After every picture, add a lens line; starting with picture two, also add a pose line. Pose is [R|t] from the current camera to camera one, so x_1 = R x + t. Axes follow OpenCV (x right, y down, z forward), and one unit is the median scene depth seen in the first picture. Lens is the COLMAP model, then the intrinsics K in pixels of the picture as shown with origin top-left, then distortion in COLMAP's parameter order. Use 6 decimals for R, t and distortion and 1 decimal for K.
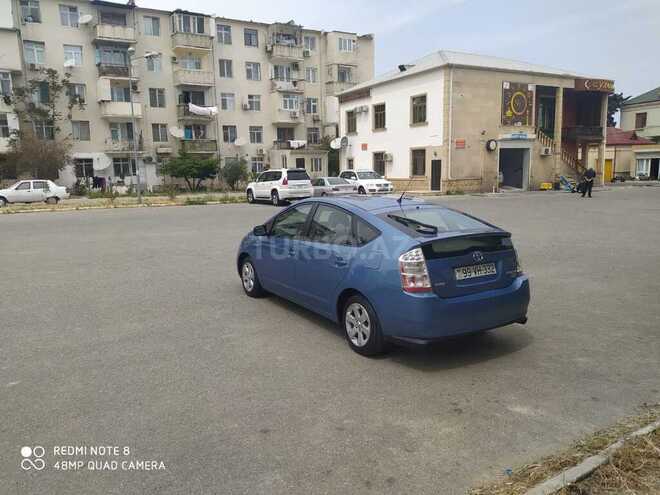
lens RADIAL K [[498.4, 0, 336.8], [0, 498.4, 253.8], [0, 0, 1]] dist [0.043395, -0.045244]
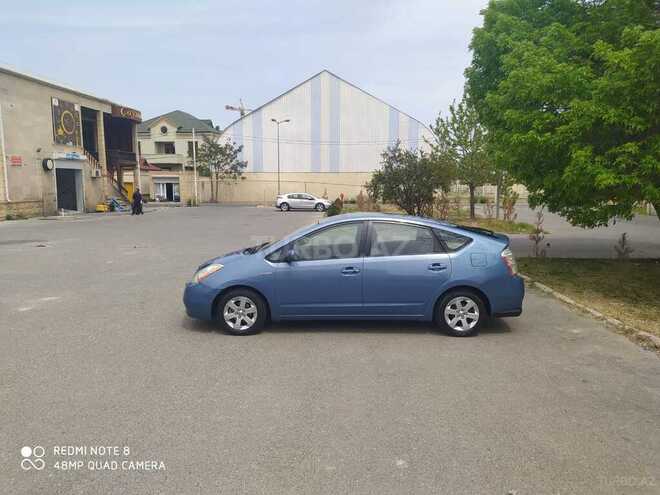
lens RADIAL K [[498.4, 0, 329.6], [0, 498.4, 247.8], [0, 0, 1]] dist [0.043395, -0.045244]
pose [[0.547235, -0.085939, 0.832555, -0.183163], [0.131603, 0.991176, 0.015810, -0.013569], [-0.826568, 0.100915, 0.553717, 0.086831]]
